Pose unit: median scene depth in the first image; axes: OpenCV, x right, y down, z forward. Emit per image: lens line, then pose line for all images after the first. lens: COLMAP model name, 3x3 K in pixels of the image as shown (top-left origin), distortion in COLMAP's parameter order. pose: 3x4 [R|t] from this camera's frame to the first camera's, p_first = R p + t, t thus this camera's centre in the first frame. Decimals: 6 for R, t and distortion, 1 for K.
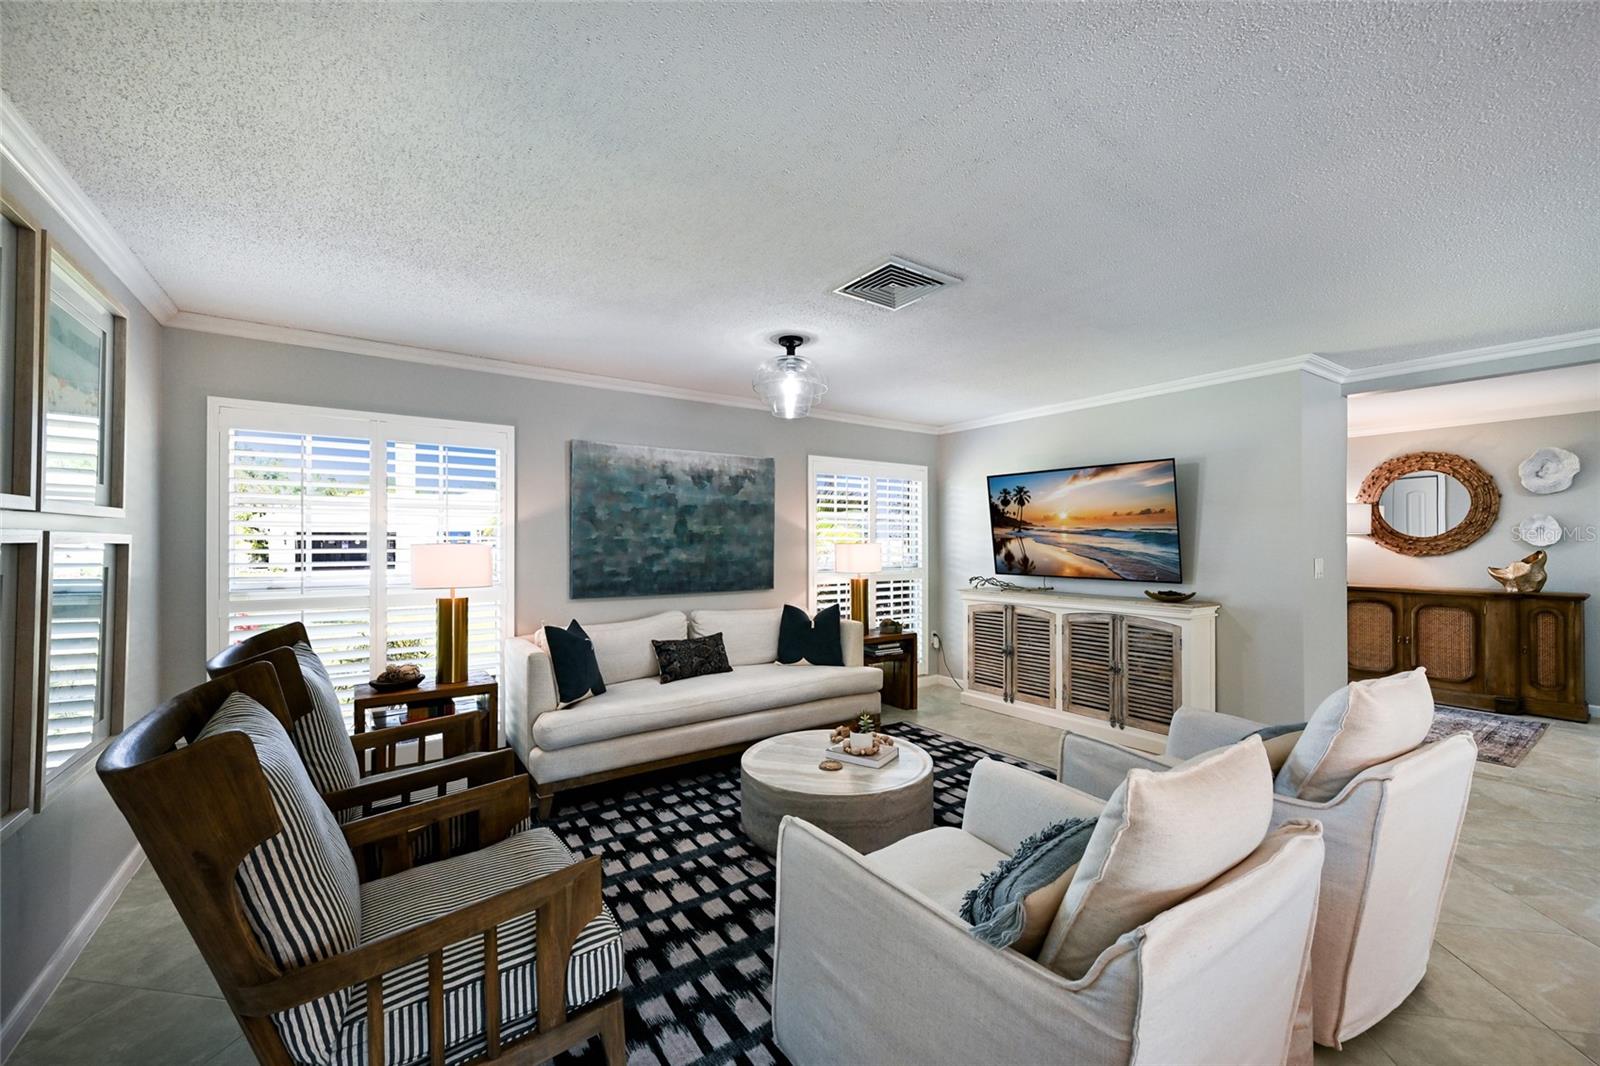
lens RADIAL K [[635.6, 0, 809.0], [0, 635.6, 540.7], [0, 0, 1]] dist [0.006726, -0.000920]
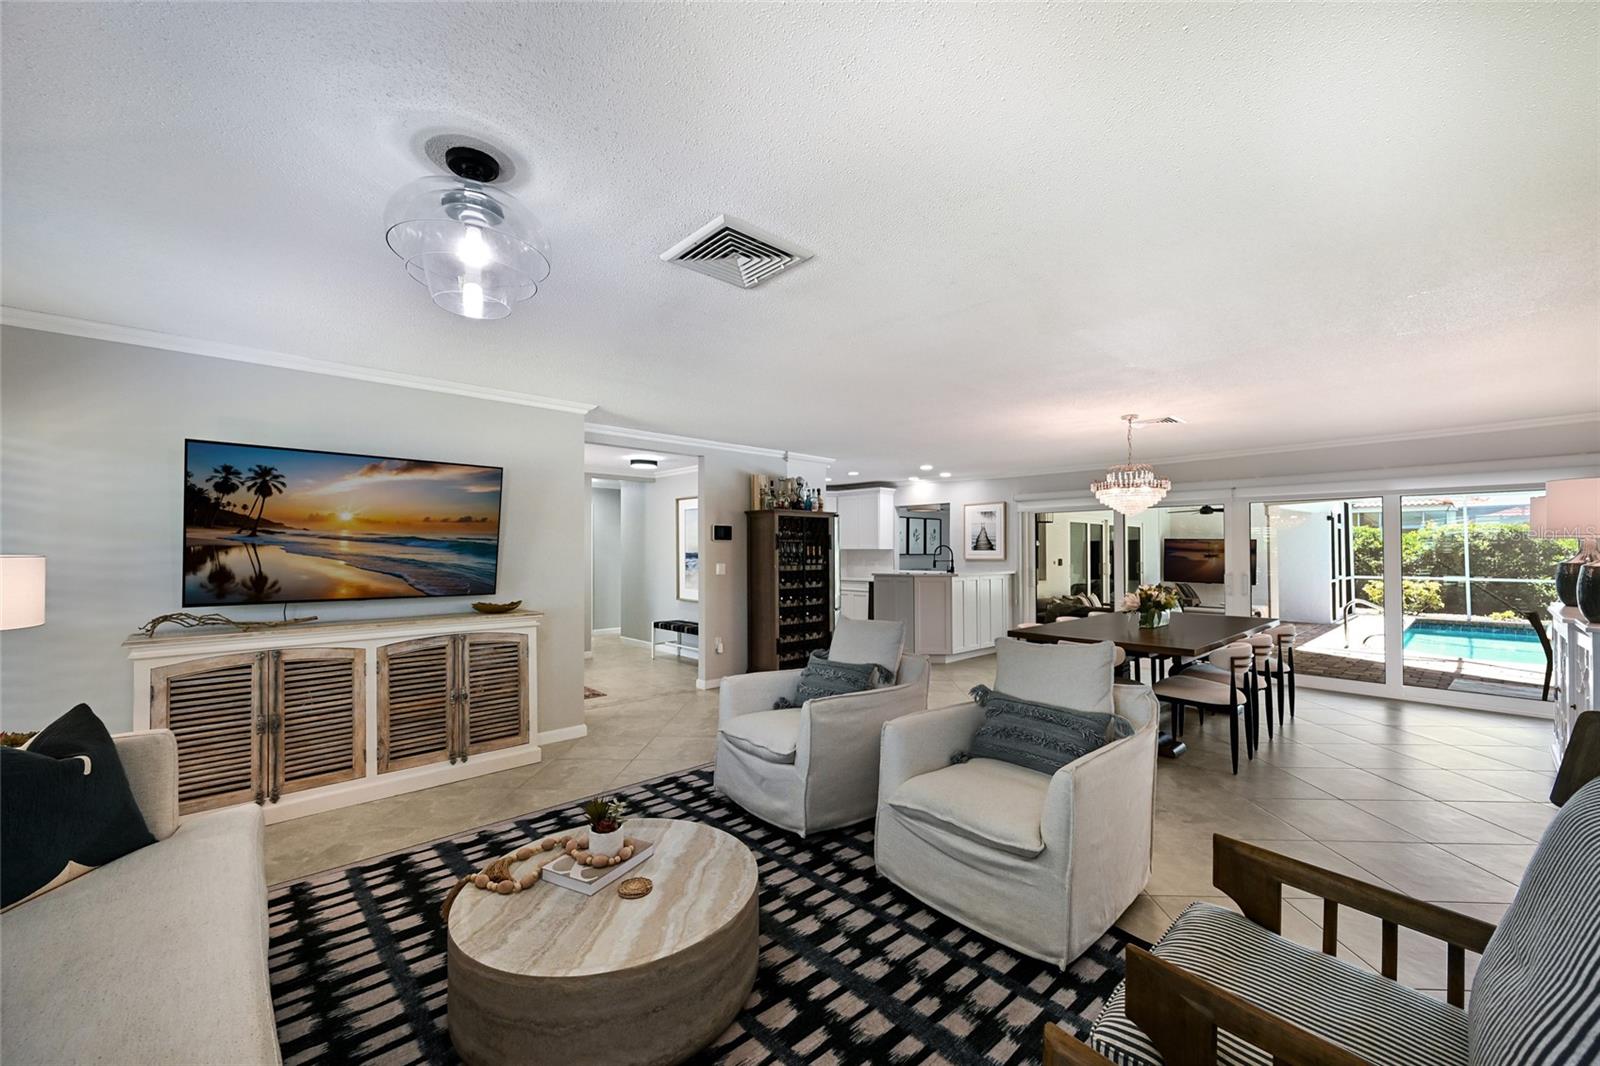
lens RADIAL K [[635.6, 0, 812.6], [0, 635.6, 543.2], [0, 0, 1]] dist [0.006726, -0.000920]
pose [[-0.138500, 0.013758, 0.990267, -0.414335], [-0.000323, 0.999903, -0.013937, 0.001887], [-0.990362, -0.002250, -0.138482, 0.575011]]
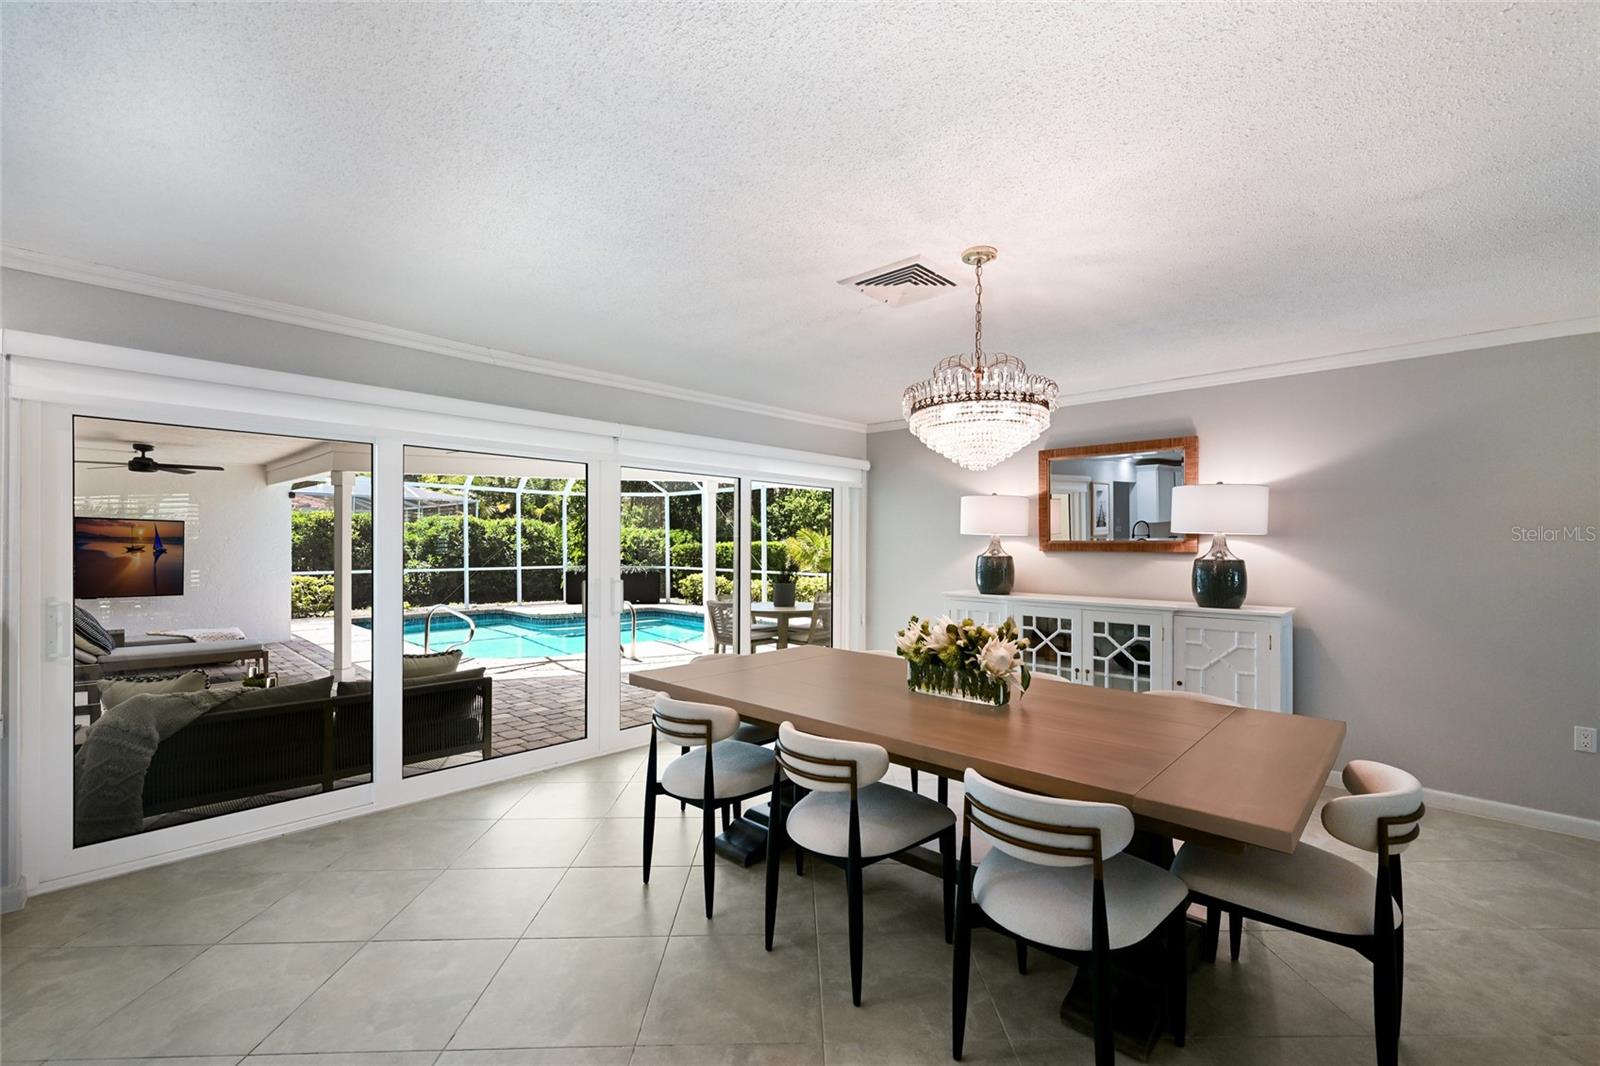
lens RADIAL K [[677.1, 0, 808.4], [0, 677.1, 540.6], [0, 0, 1]] dist [0.000972, 0.000216]
pose [[-0.980033, -0.004924, -0.198776, 0.784041], [-0.004183, 0.999983, -0.004145, -0.001460], [0.198793, -0.003231, -0.980036, 0.392261]]
